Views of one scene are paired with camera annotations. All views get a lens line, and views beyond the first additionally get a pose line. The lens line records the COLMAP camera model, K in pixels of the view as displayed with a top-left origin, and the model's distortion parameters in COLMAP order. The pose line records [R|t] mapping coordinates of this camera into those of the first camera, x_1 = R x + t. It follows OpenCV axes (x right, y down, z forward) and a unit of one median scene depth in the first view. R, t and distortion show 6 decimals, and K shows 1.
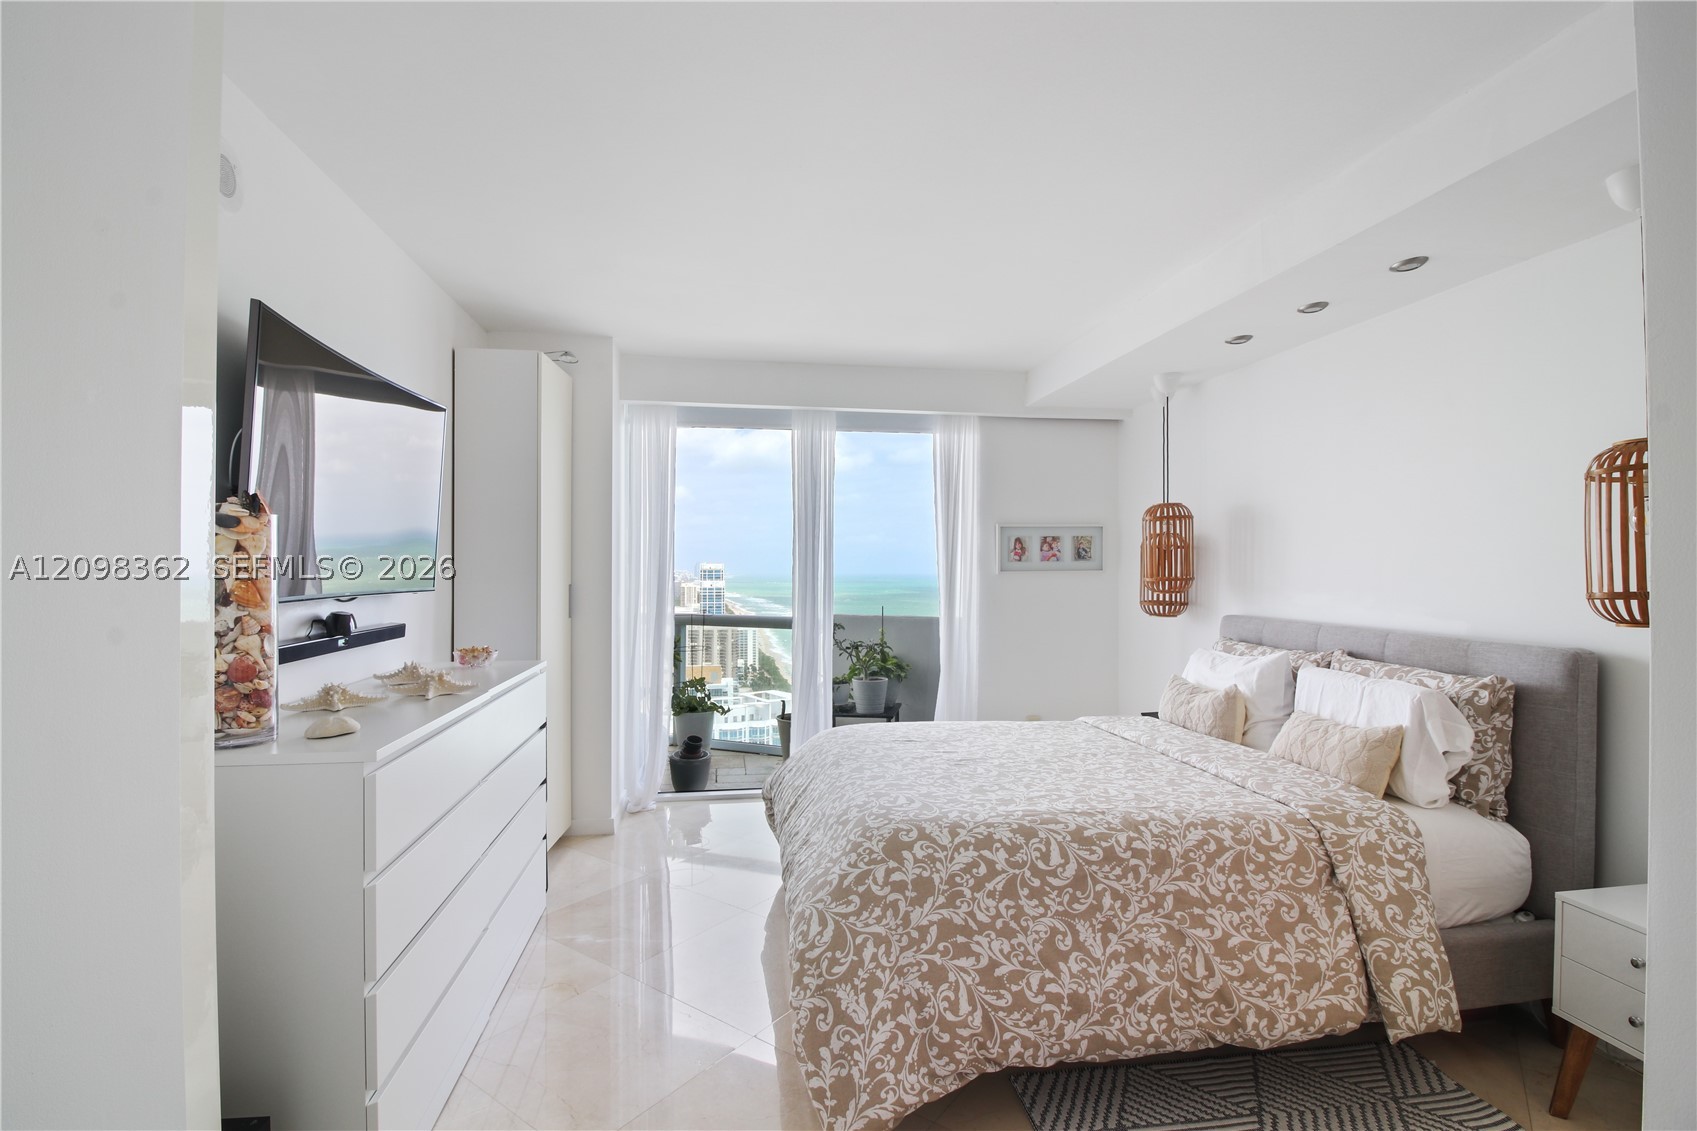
lens RADIAL K [[811.1, 0, 862.9], [0, 811.1, 556.3], [0, 0, 1]] dist [0.000937, -0.013389]
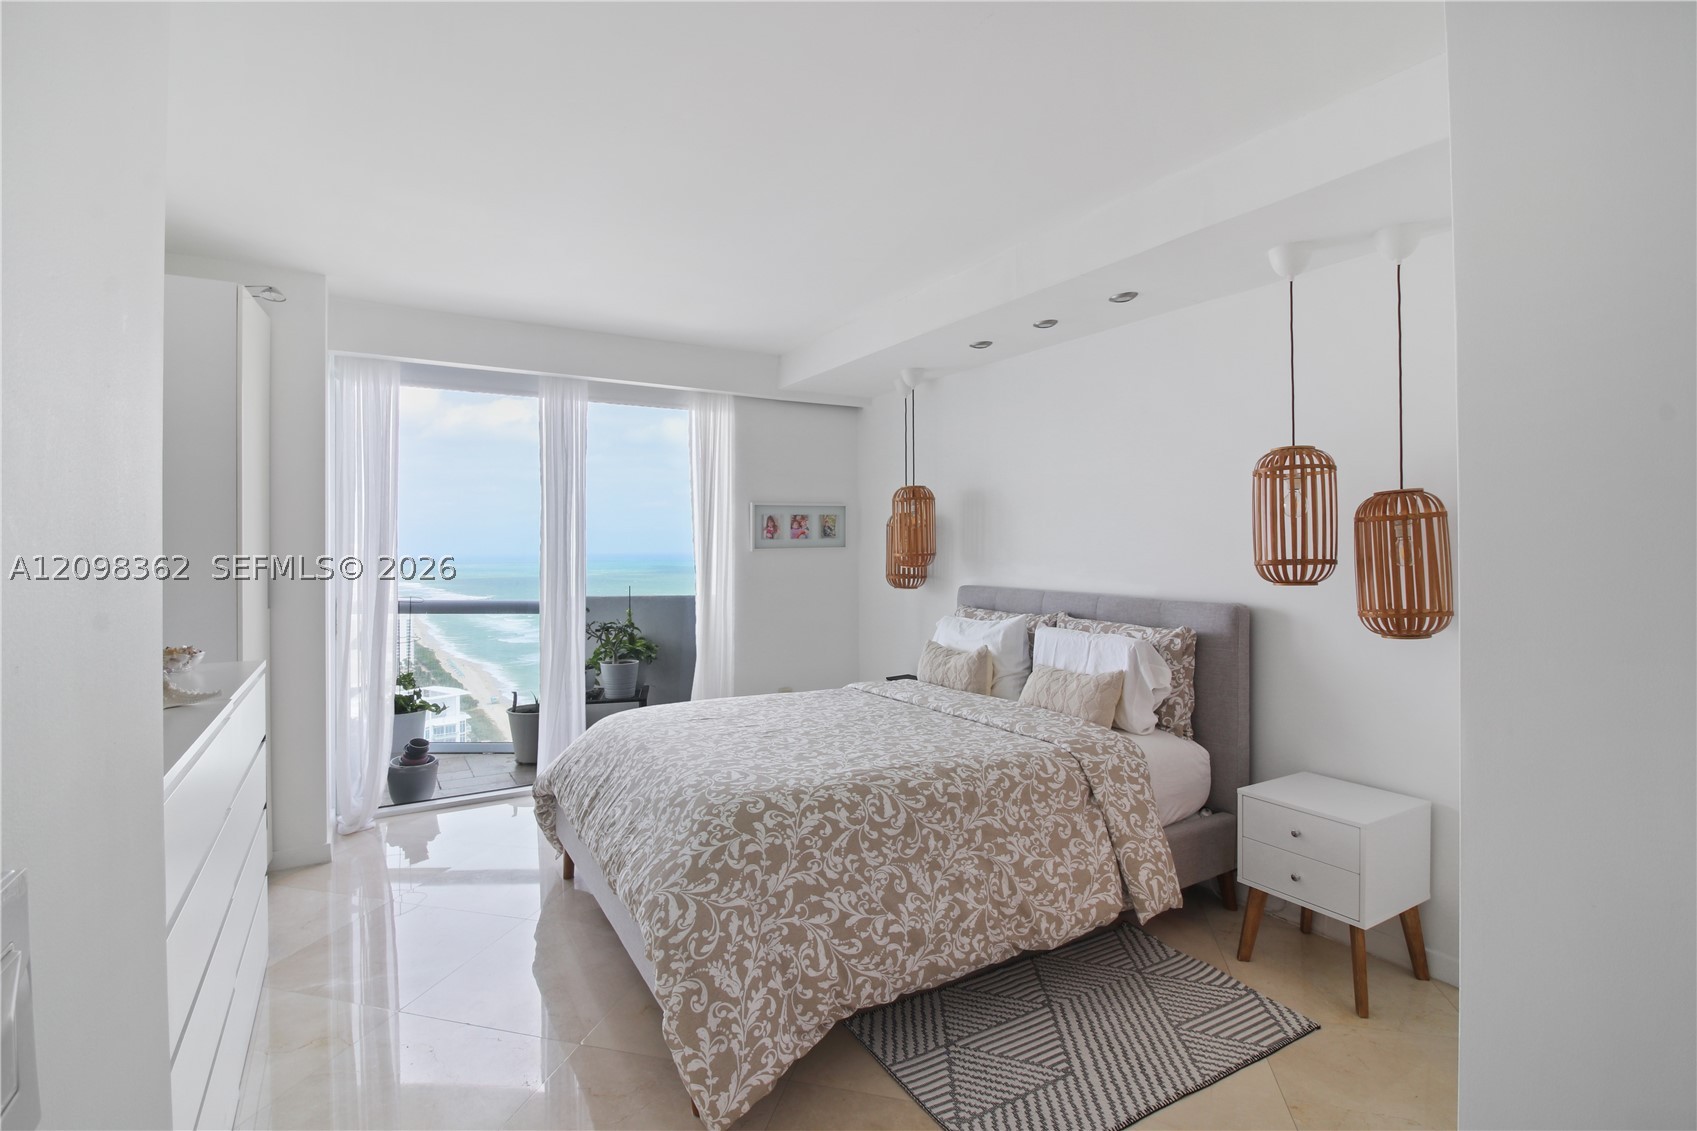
lens RADIAL K [[811.1, 0, 866.7], [0, 811.1, 535.2], [0, 0, 1]] dist [0.000937, -0.013389]
pose [[0.923913, -0.001474, 0.382599, -0.198492], [0.001420, 0.999999, 0.000423, 0.002279], [-0.382599, 0.000152, 0.923914, 0.005179]]
